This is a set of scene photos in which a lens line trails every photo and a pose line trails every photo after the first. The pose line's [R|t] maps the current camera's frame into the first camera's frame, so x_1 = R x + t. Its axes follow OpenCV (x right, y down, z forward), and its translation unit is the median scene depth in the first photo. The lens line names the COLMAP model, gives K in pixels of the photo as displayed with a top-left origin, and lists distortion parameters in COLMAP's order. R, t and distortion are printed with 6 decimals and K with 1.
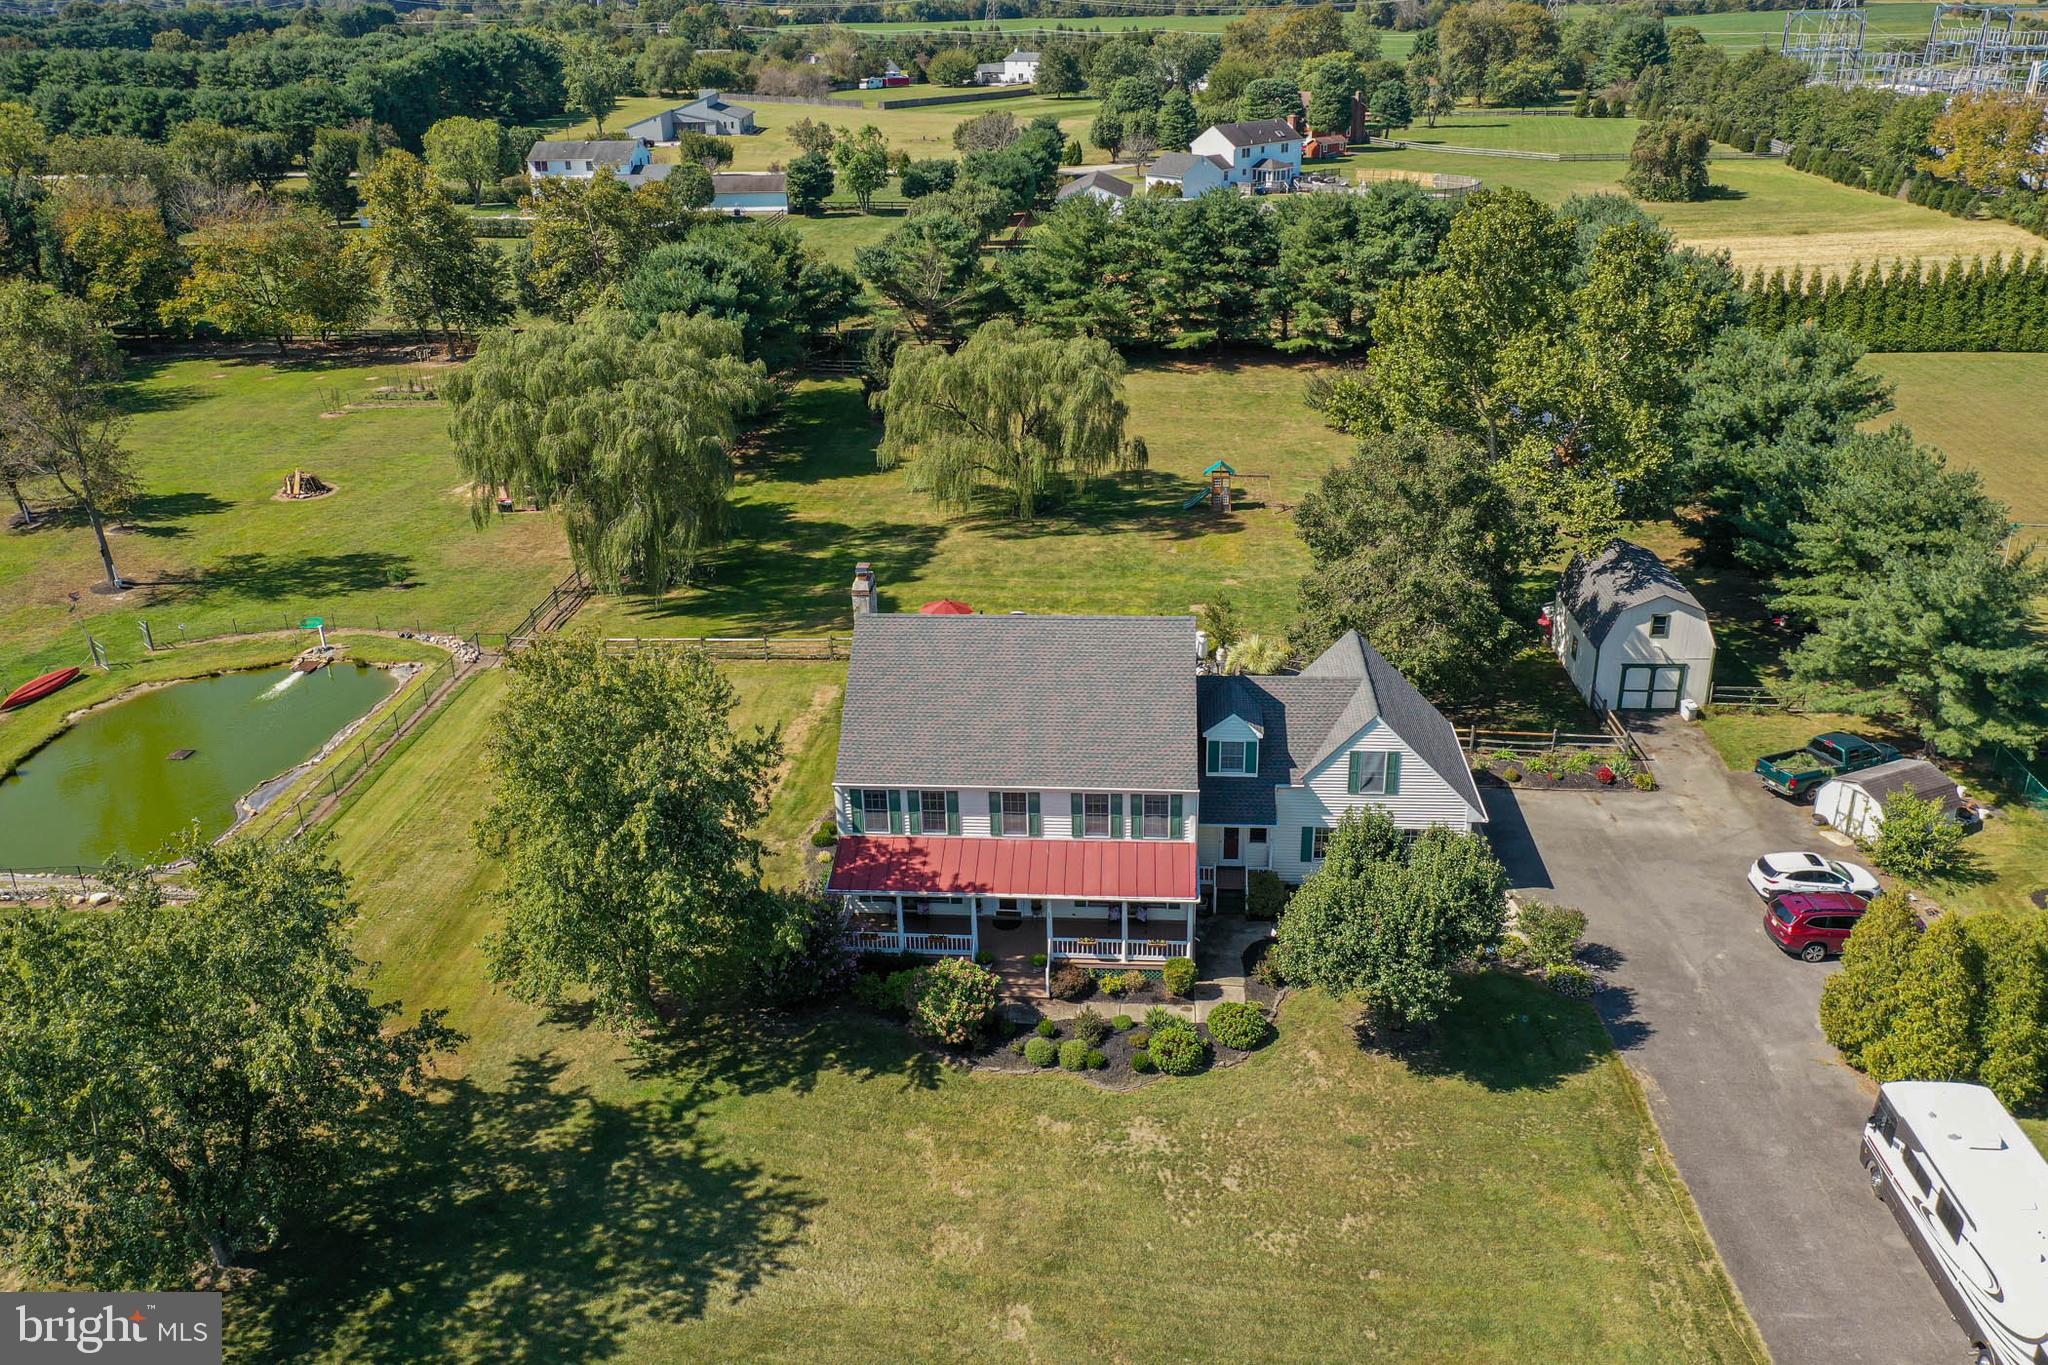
lens RADIAL K [[1628.5, 0, 1025.2], [0, 1628.5, 673.6], [0, 0, 1]] dist [0.016192, 0.003305]
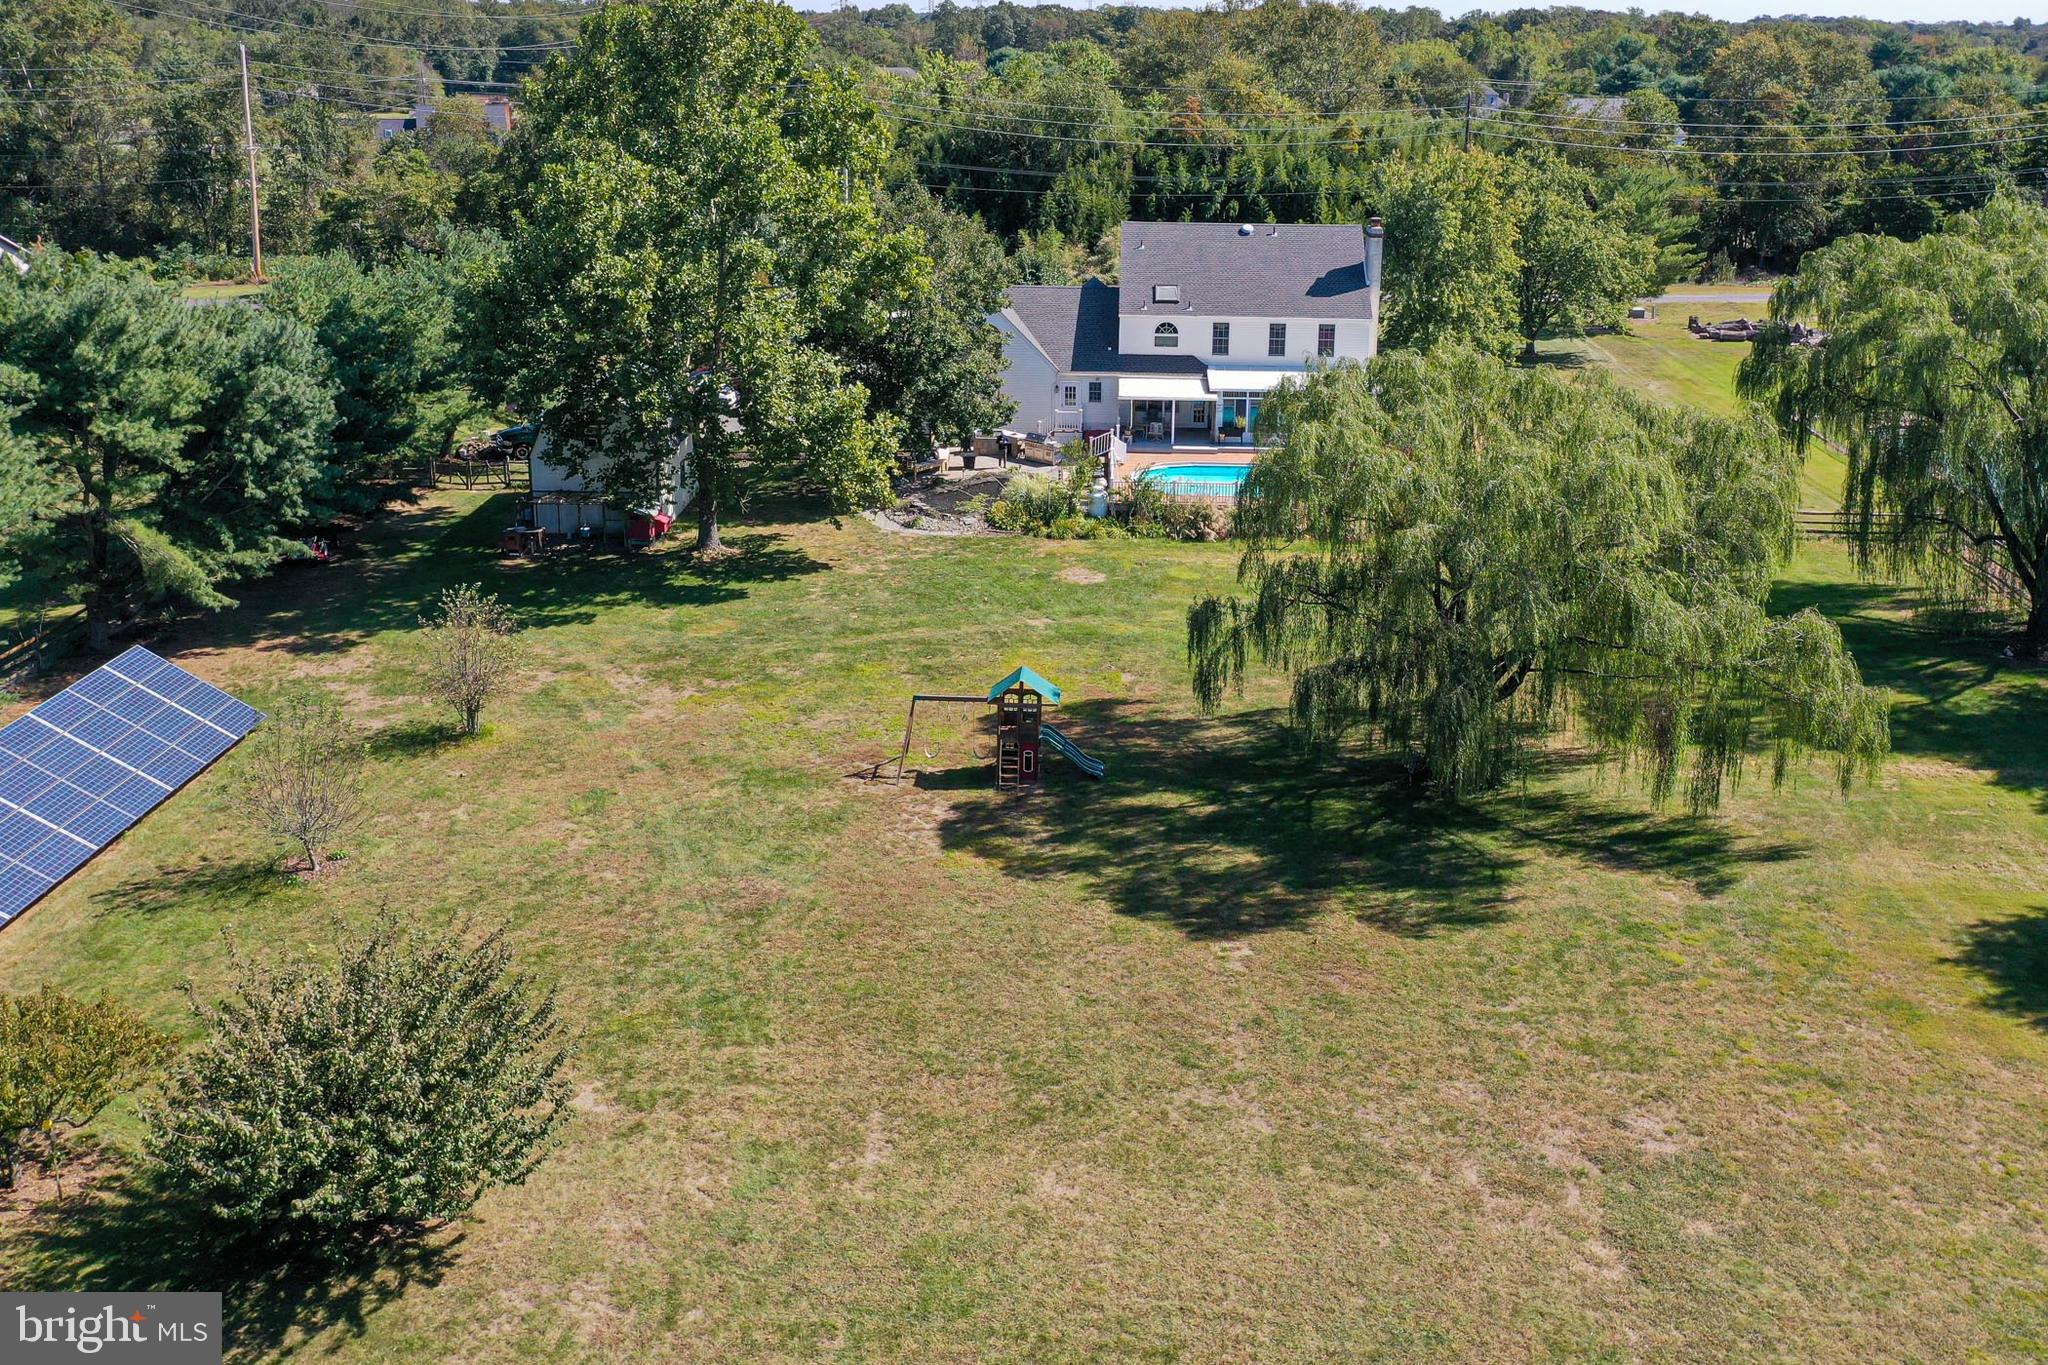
lens RADIAL K [[1763.4, 0, 1070.0], [0, 1763.4, 519.9], [0, 0, 1]] dist [0.007201, 0.007967]
pose [[-0.998774, 0.024327, -0.043110, 0.232391], [-0.008468, 0.774095, 0.633013, -0.848213], [0.048771, 0.632602, -0.772940, 2.466995]]
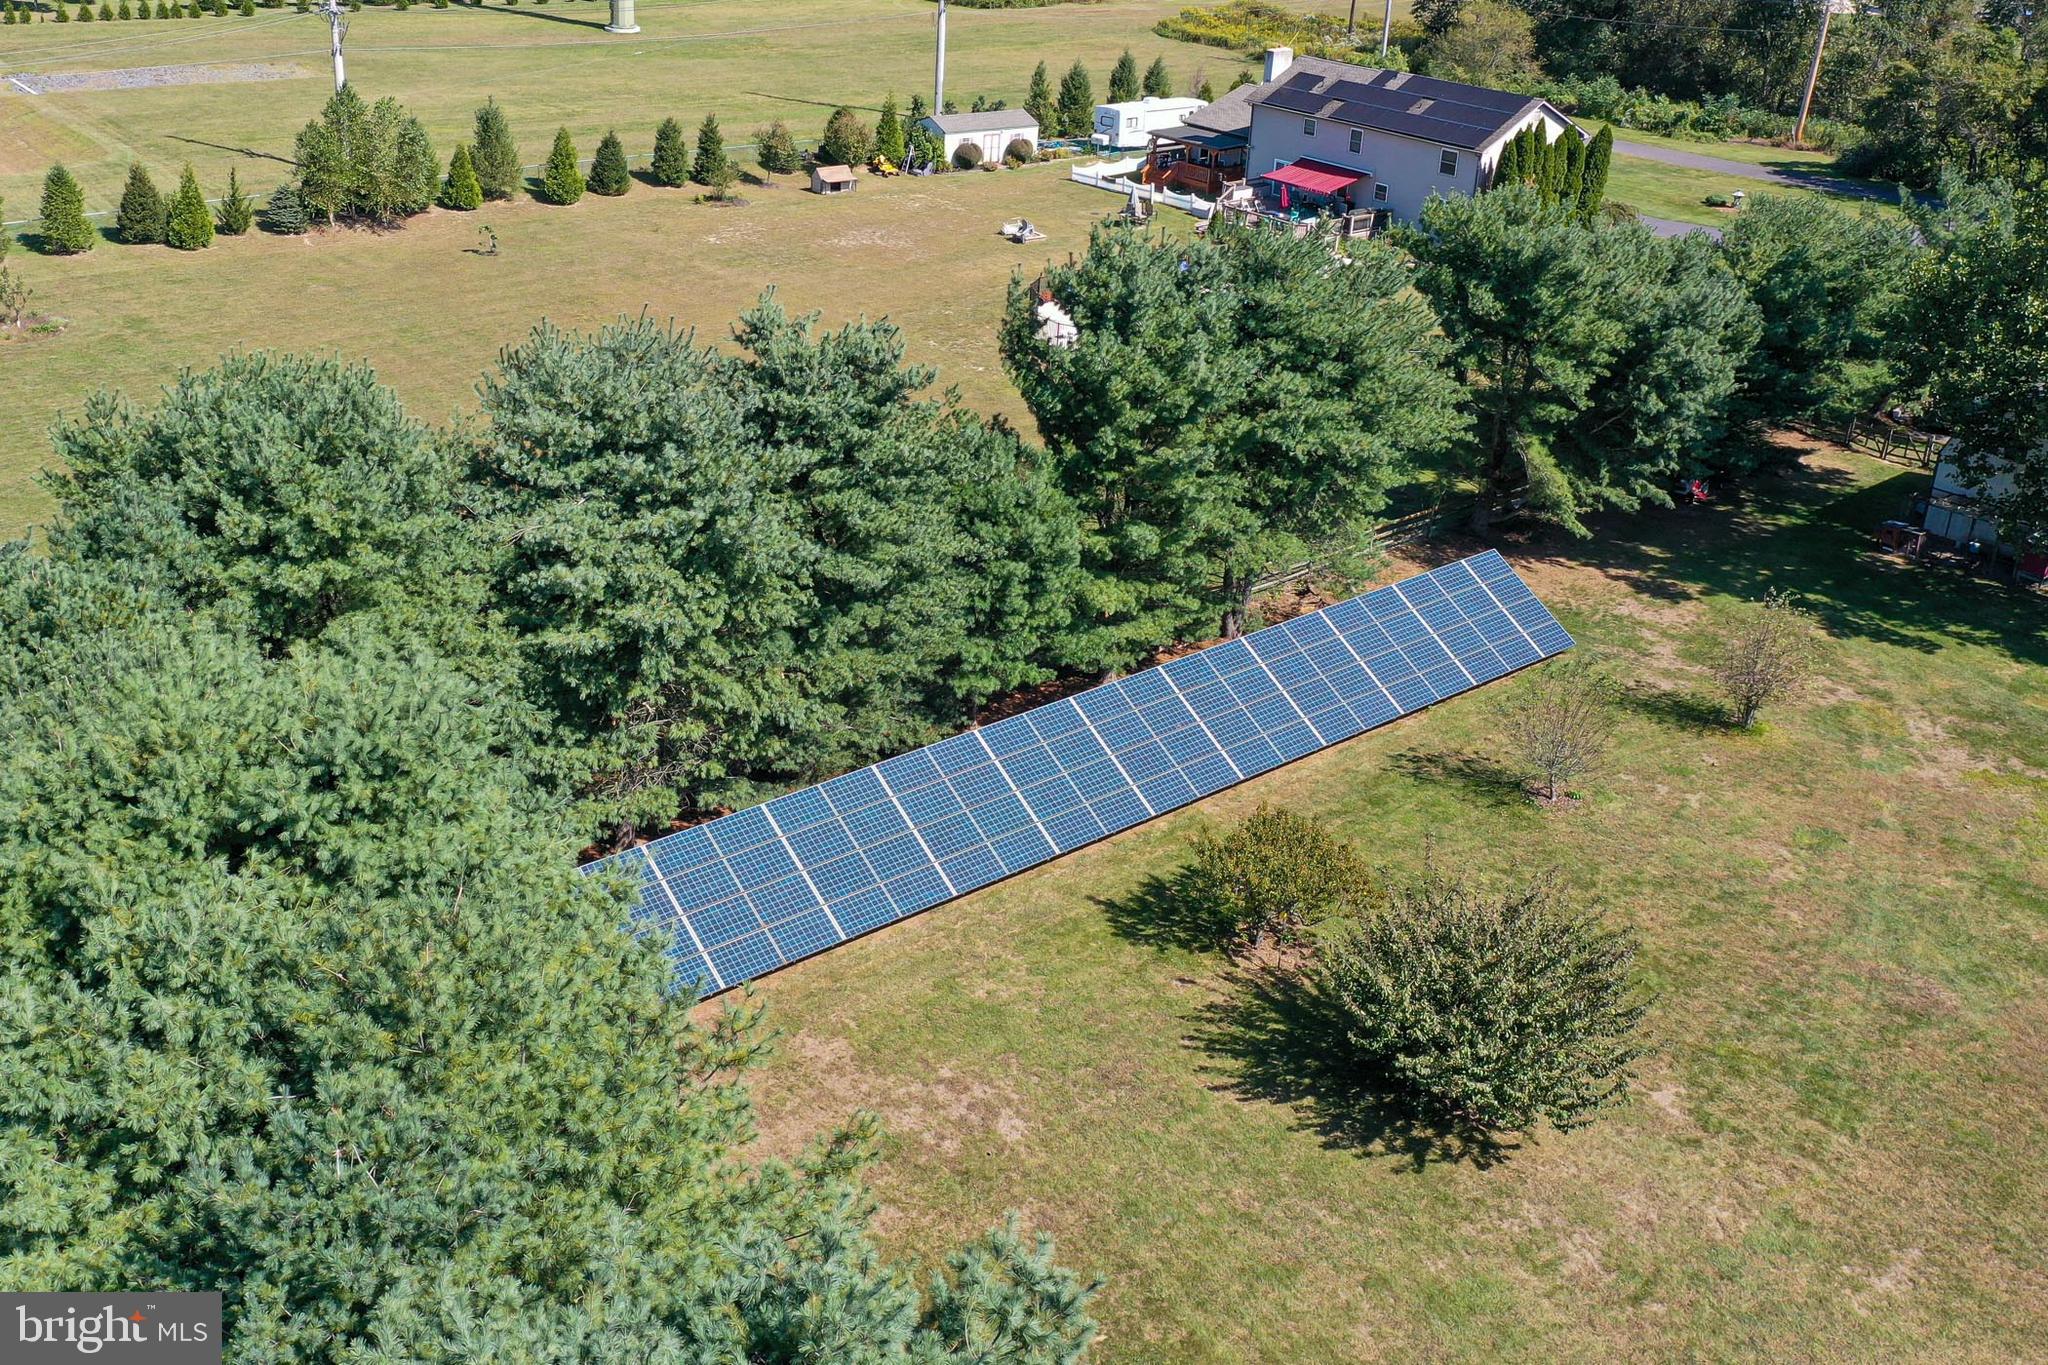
lens RADIAL K [[1980.9, 0, 906.1], [0, 1980.9, 513.6], [0, 0, 1]] dist [0.010644, 0.000000]
pose [[-0.673289, -0.269292, 0.688595, 0.101185], [0.286640, 0.763416, 0.578821, -1.021176], [-0.681557, 0.587093, -0.436810, 2.524745]]
